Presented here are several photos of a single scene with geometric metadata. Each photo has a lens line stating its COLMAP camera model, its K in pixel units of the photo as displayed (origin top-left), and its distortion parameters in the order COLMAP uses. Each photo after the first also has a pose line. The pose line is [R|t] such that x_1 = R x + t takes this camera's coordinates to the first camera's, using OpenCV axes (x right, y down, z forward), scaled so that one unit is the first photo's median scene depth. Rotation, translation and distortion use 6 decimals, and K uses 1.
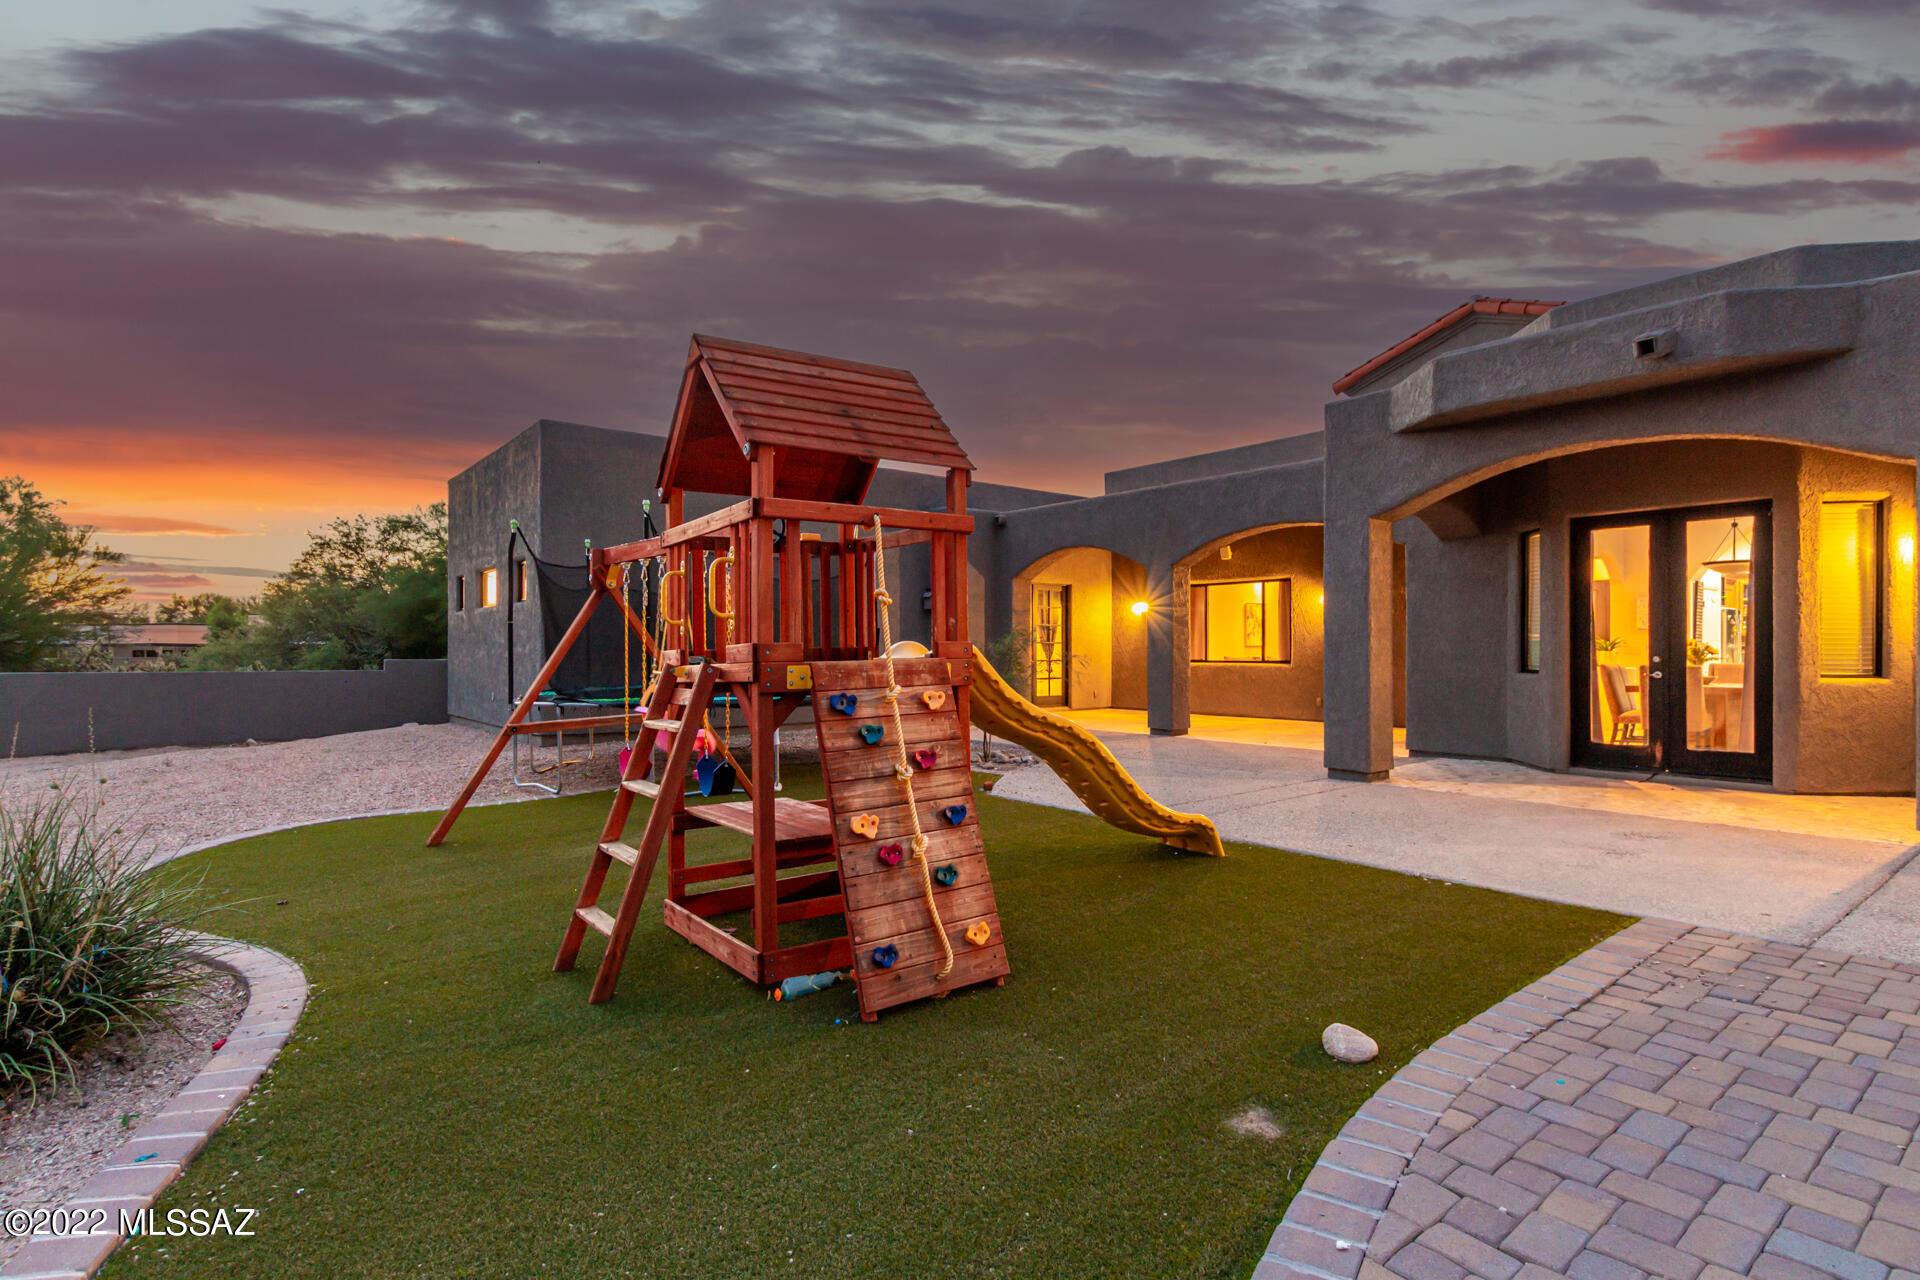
lens RADIAL K [[951.7, 0, 959.3], [0, 951.7, 651.4], [0, 0, 1]] dist [0.012920, -0.001478]
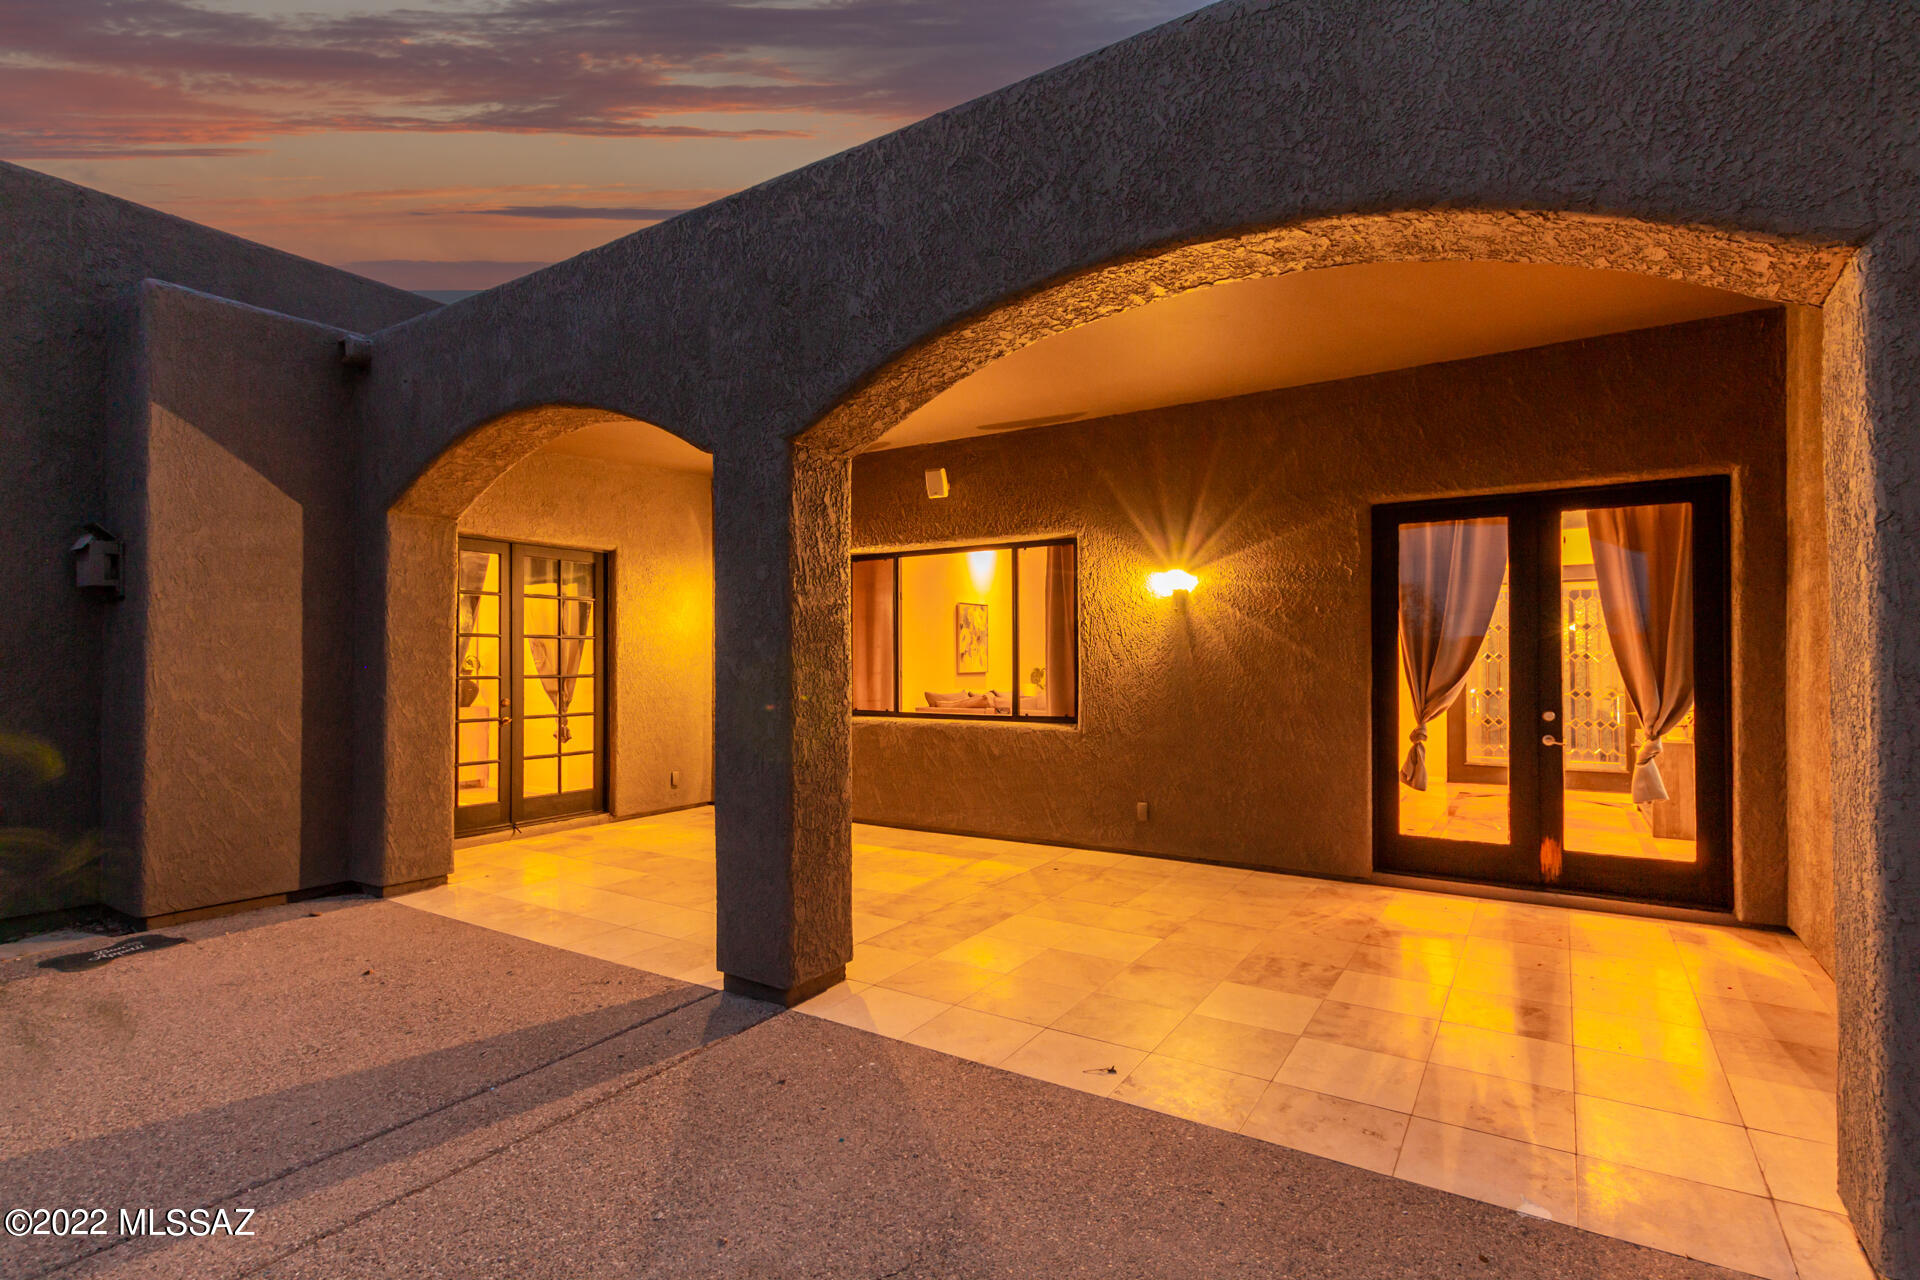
lens RADIAL K [[921.3, 0, 959.8], [0, 921.3, 651.0], [0, 0, 1]] dist [0.011055, -0.001656]
pose [[0.947398, 0.001257, 0.320056, 0.592031], [0.002996, 0.999914, -0.012797, -0.064325], [-0.320045, 0.013083, 0.947312, 2.309531]]
